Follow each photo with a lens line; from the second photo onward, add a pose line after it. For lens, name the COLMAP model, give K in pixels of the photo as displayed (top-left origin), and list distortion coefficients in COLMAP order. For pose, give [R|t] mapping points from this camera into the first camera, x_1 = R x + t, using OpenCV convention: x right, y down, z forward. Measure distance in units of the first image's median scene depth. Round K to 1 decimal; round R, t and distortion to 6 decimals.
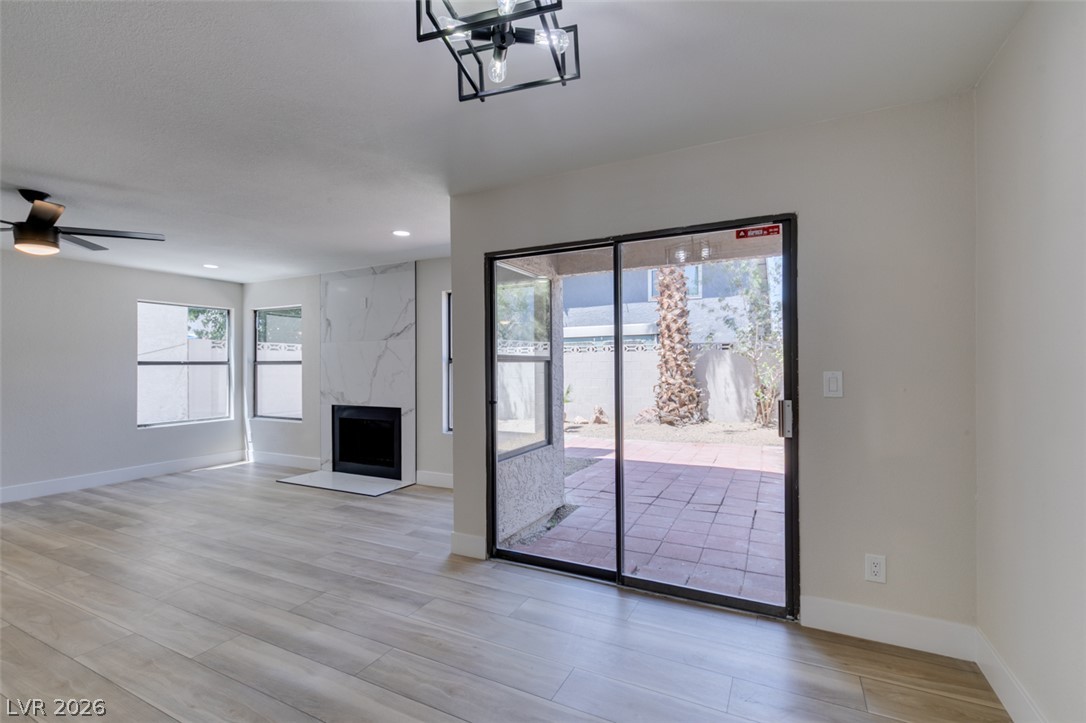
lens RADIAL K [[485.1, 0, 540.6], [0, 485.1, 363.2], [0, 0, 1]] dist [0.003229, -0.000501]
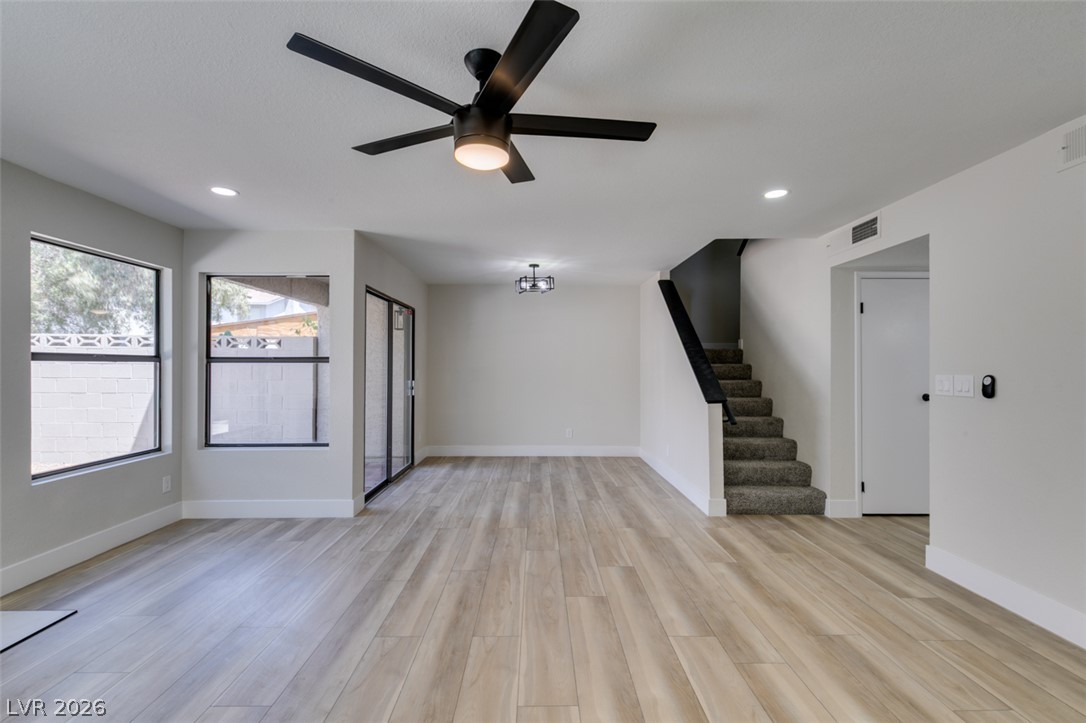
lens RADIAL K [[485.1, 0, 540.6], [0, 485.1, 363.2], [0, 0, 1]] dist [0.003229, -0.000501]
pose [[-0.461754, 0.012641, 0.886918, -0.750061], [-0.002171, 0.999879, -0.015381, 0.008031], [-0.887005, -0.009028, -0.461671, 0.572929]]
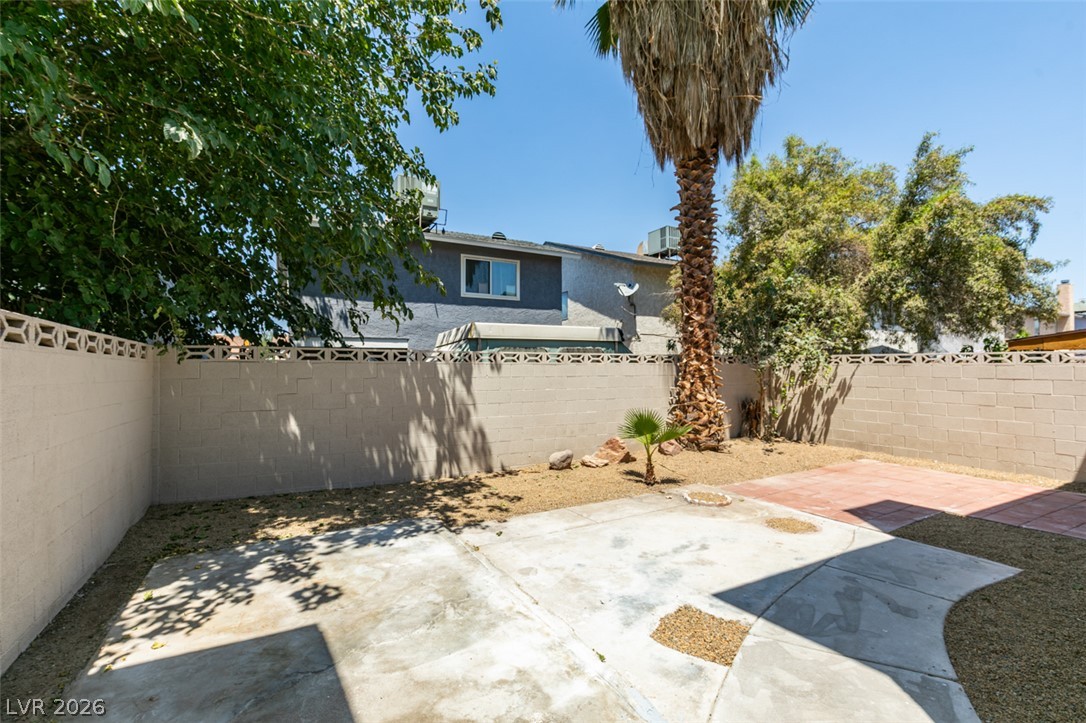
lens RADIAL K [[484.1, 0, 541.0], [0, 484.1, 363.0], [0, 0, 1]] dist [0.001319, -0.000431]
pose [[0.576254, 0.013106, 0.817165, -0.924283], [-0.004207, 0.999906, -0.013070, -0.023424], [-0.817260, 0.004094, 0.576255, 1.155007]]
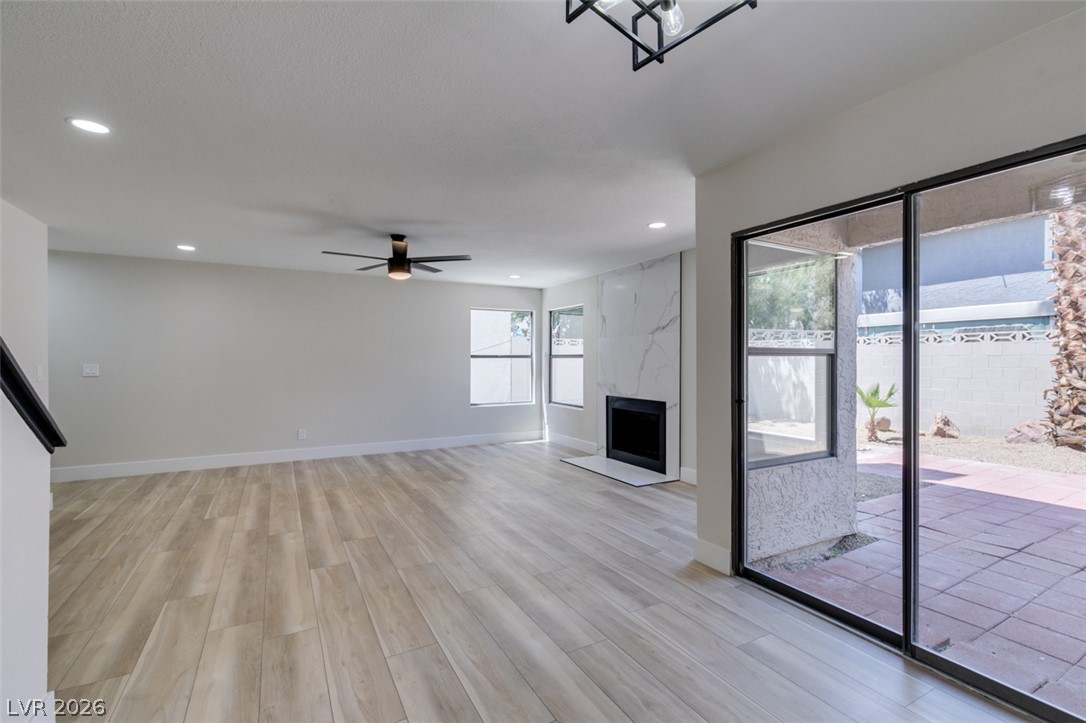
lens RADIAL K [[484.1, 0, 541.0], [0, 484.1, 363.0], [0, 0, 1]] dist [0.001319, -0.000431]
pose [[0.825435, 0.009097, -0.564423, 0.047947], [-0.002162, 0.999914, 0.012953, 0.000104], [0.564492, -0.009472, 0.825384, 0.032228]]
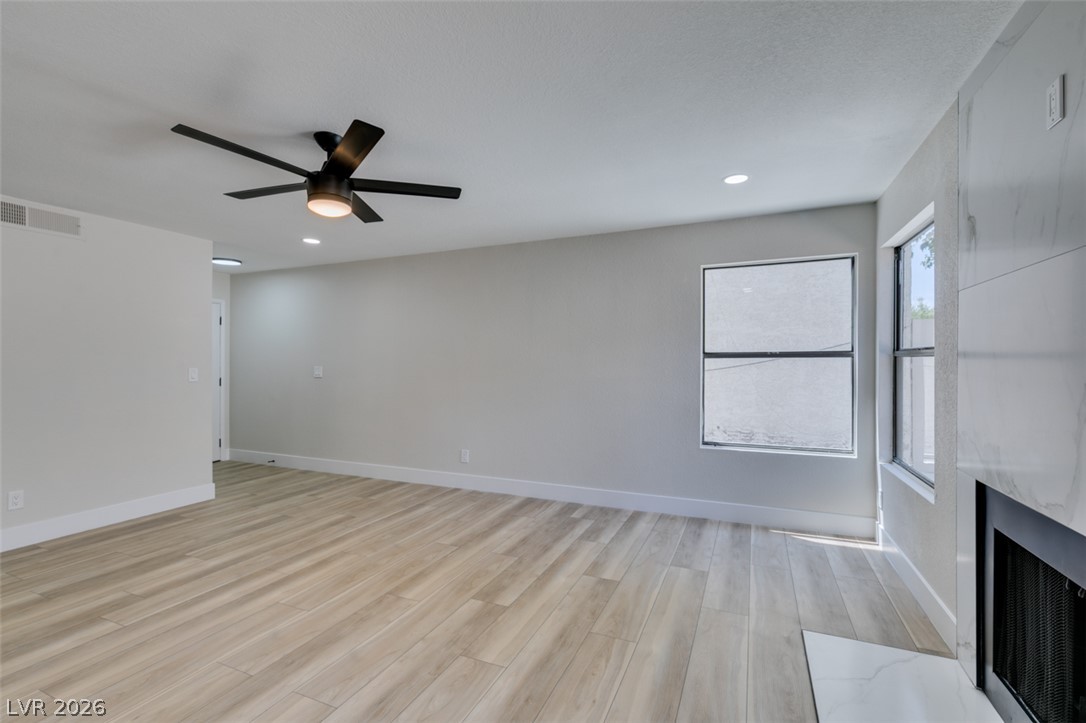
lens RADIAL K [[484.9, 0, 540.9], [0, 484.9, 363.4], [0, 0, 1]] dist [-0.002005, -0.000718]
pose [[0.057535, 0.007734, -0.998314, -0.113402], [0.005973, 0.999949, 0.008091, 0.003894], [0.998326, -0.006428, 0.057486, 0.615275]]
